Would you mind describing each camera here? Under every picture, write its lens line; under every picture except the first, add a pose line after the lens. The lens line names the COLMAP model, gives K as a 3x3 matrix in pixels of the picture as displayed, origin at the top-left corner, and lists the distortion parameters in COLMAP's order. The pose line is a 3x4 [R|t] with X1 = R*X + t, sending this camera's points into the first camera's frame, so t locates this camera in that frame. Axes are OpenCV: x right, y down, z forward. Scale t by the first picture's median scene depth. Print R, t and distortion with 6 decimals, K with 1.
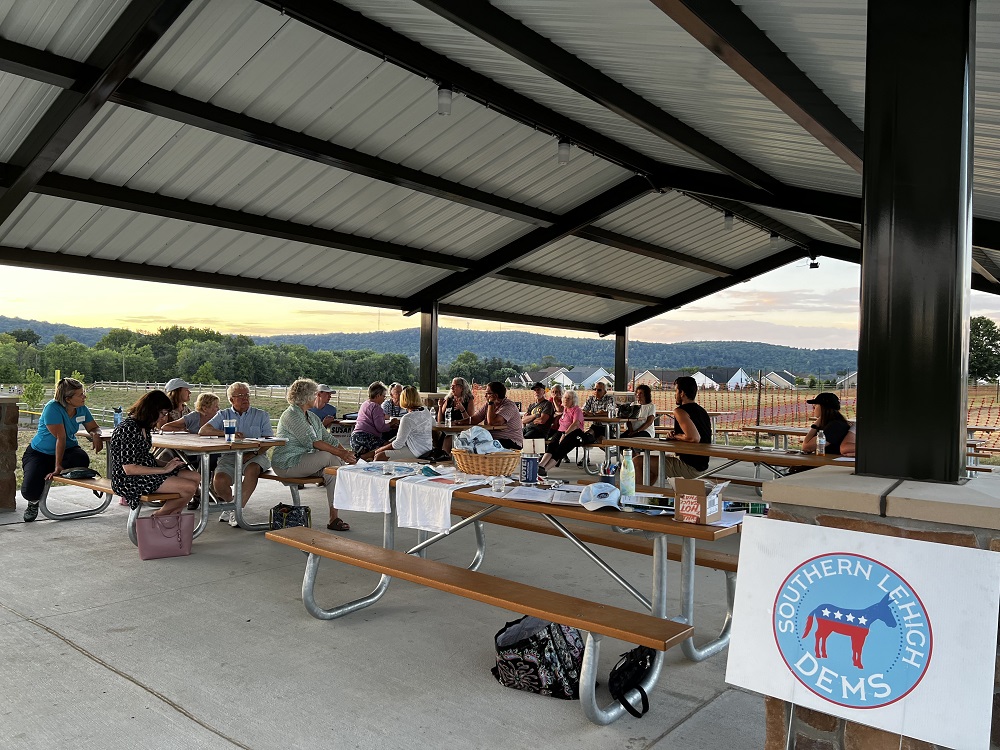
lens RADIAL K [[759.8, 0, 500.0], [0, 759.8, 375.0], [0, 0, 1]] dist [0.248623, -0.000583]
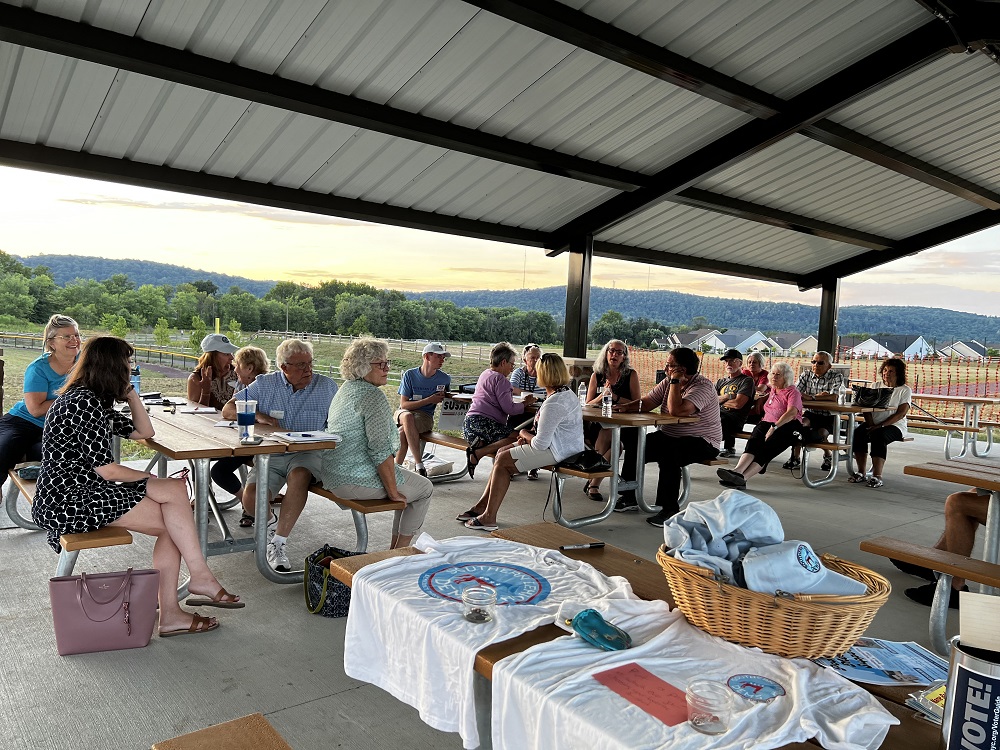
lens RADIAL K [[750.3, 0, 479.0], [0, 750.3, 375.0], [0, 0, 1]] dist [0.044646, -0.003557]
pose [[0.976521, 0.041412, -0.211403, -0.028234], [-0.029705, 0.997860, 0.058256, -0.000413], [0.213363, -0.050609, 0.975661, 0.247180]]
